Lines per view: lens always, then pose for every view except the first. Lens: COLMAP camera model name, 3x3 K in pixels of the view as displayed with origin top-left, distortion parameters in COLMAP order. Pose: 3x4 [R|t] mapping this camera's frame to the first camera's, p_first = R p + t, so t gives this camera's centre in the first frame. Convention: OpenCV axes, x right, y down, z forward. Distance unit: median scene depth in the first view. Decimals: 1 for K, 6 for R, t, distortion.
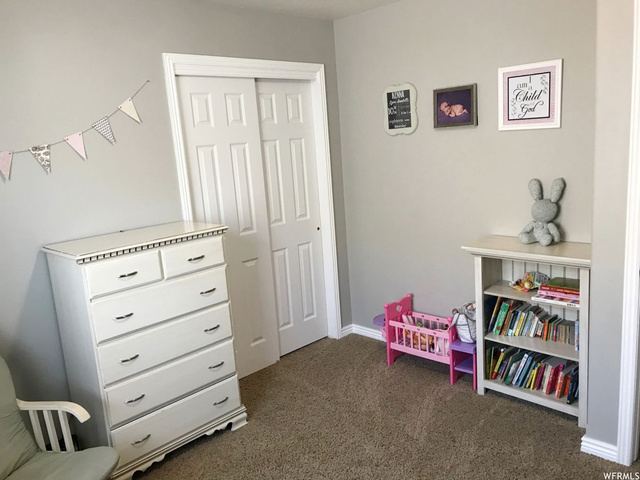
lens RADIAL K [[518.2, 0, 320.9], [0, 518.2, 238.4], [0, 0, 1]] dist [0.004621, -0.000199]
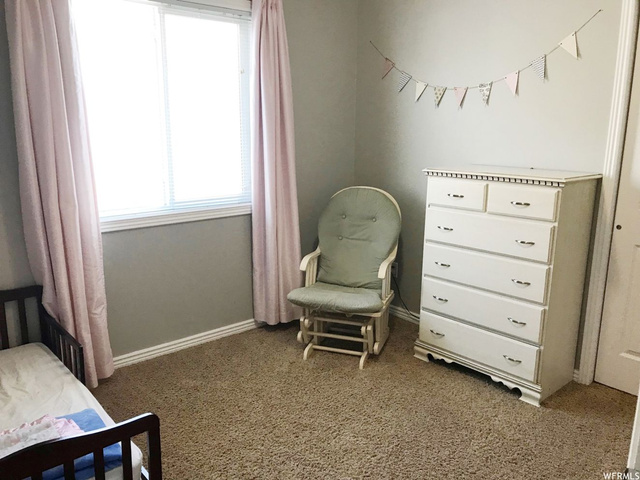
lens RADIAL K [[518.2, 0, 320.1], [0, 518.2, 241.3], [0, 0, 1]] dist [0.004621, -0.000199]
pose [[-0.042775, 0.289592, -0.956194, 0.682400], [-0.196690, 0.935899, 0.292245, -0.099100], [0.979532, 0.200575, 0.016927, 0.606113]]
